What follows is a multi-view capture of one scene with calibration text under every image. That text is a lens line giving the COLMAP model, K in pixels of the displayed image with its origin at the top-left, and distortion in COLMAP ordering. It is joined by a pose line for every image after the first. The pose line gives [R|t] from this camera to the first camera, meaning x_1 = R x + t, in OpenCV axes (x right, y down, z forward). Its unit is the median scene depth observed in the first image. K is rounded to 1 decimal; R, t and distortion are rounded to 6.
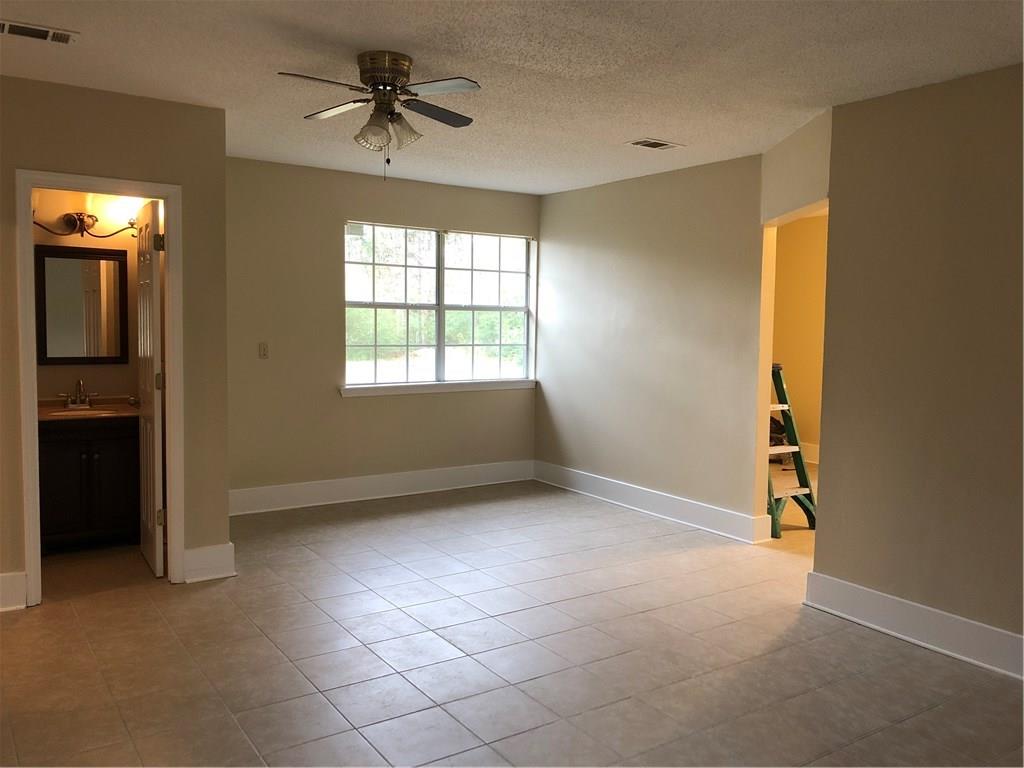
lens RADIAL K [[831.3, 0, 505.5], [0, 831.3, 378.4], [0, 0, 1]] dist [0.031045, -0.006096]
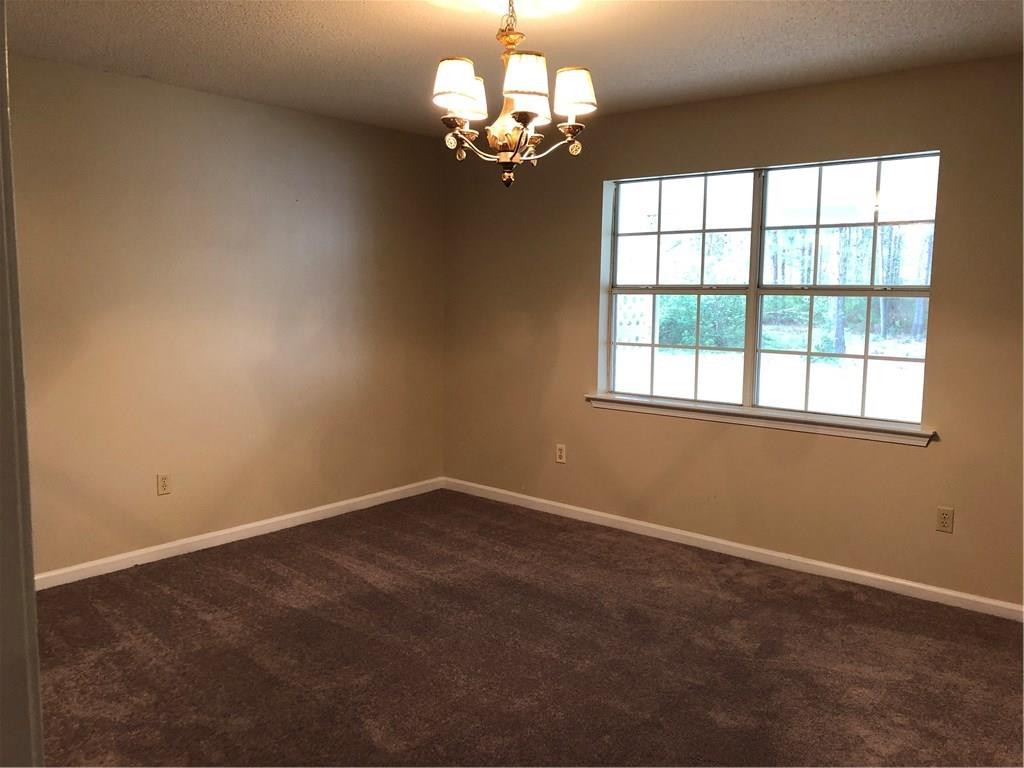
lens RADIAL K [[831.3, 0, 505.5], [0, 831.3, 378.4], [0, 0, 1]] dist [0.031045, -0.006096]
pose [[0.266206, 0.081872, -0.960433, 0.492154], [-0.079561, 0.994853, 0.062754, -0.043118], [0.960627, 0.059708, 0.271350, 0.649264]]
